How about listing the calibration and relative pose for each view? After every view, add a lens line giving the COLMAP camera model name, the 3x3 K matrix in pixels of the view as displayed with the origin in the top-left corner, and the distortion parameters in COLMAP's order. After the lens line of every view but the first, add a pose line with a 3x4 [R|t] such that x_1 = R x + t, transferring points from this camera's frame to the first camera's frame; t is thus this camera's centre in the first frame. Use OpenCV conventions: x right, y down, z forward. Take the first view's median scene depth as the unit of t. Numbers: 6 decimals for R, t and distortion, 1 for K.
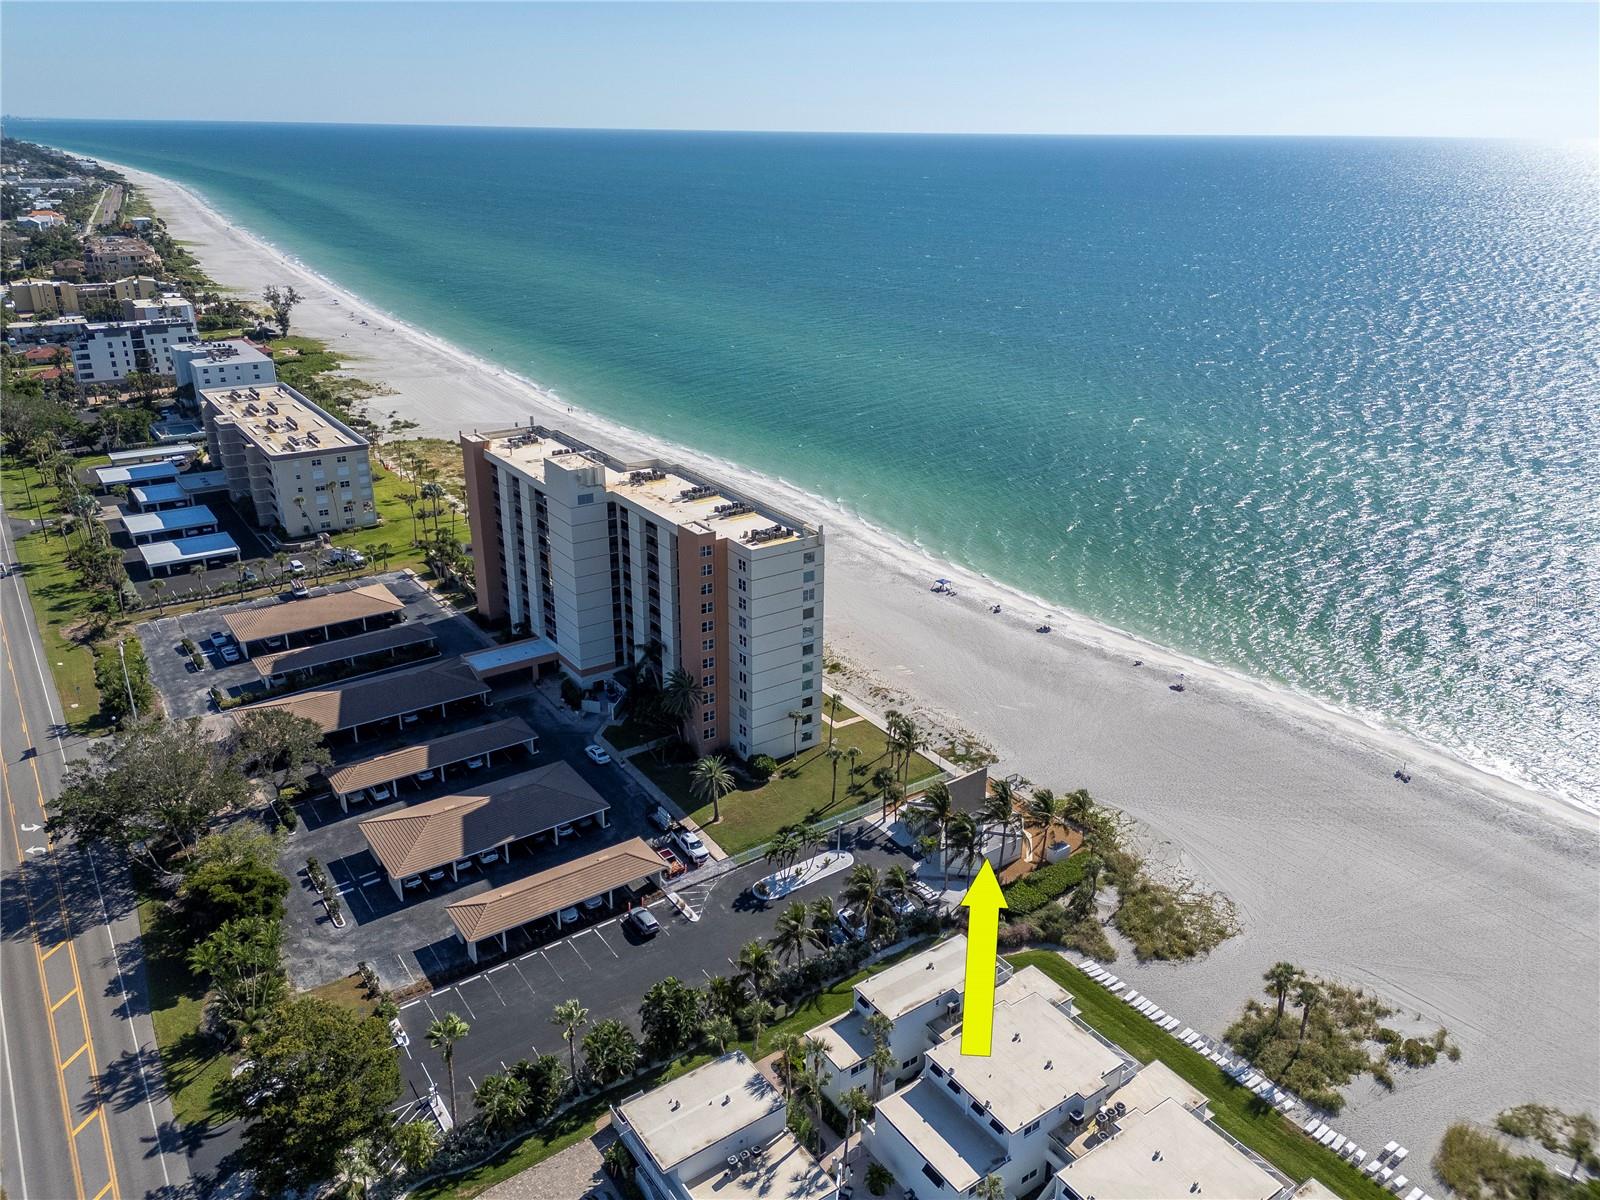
lens RADIAL K [[1182.1, 0, 799.2], [0, 1182.1, 575.1], [0, 0, 1]] dist [0.080397, -0.083960]
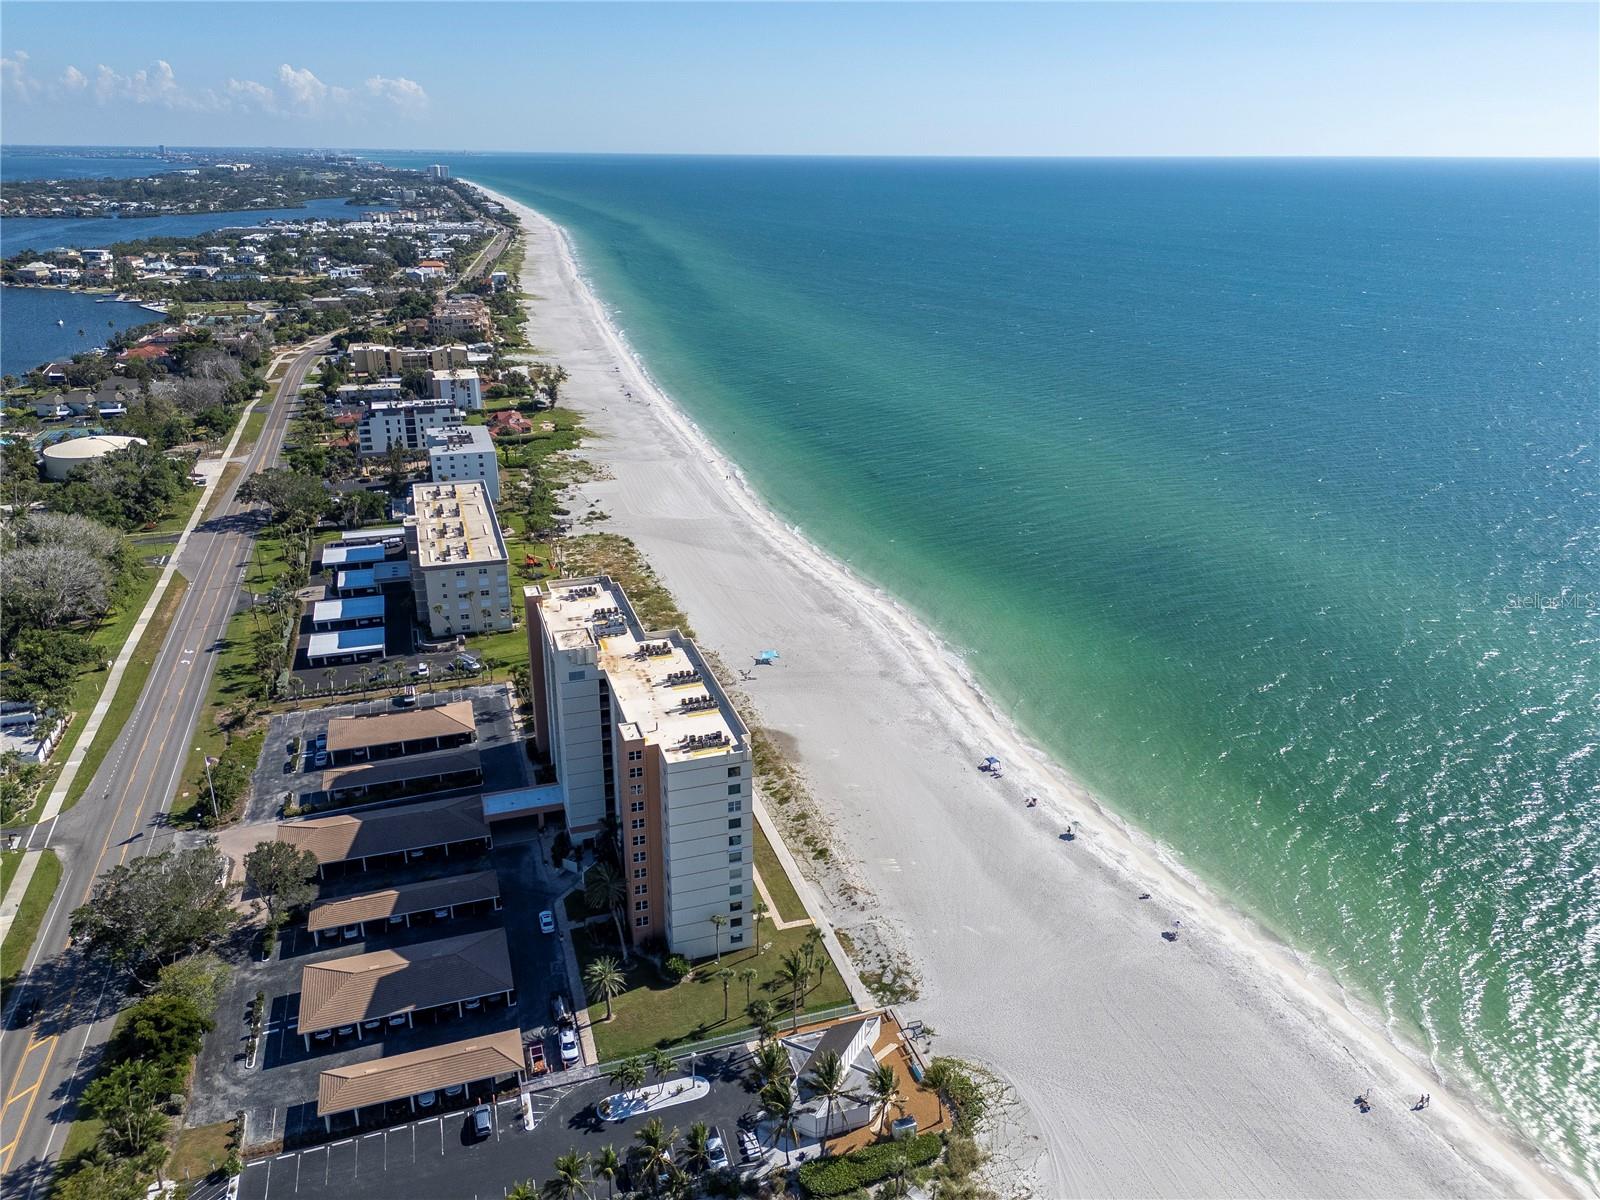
lens RADIAL K [[1182.1, 0, 799.2], [0, 1182.1, 575.1], [0, 0, 1]] dist [0.080397, -0.083960]
pose [[0.956769, 0.092852, -0.275628, 0.299422], [-0.098208, 0.995150, -0.005662, -0.167430], [0.273765, 0.032486, 0.961248, 0.017032]]
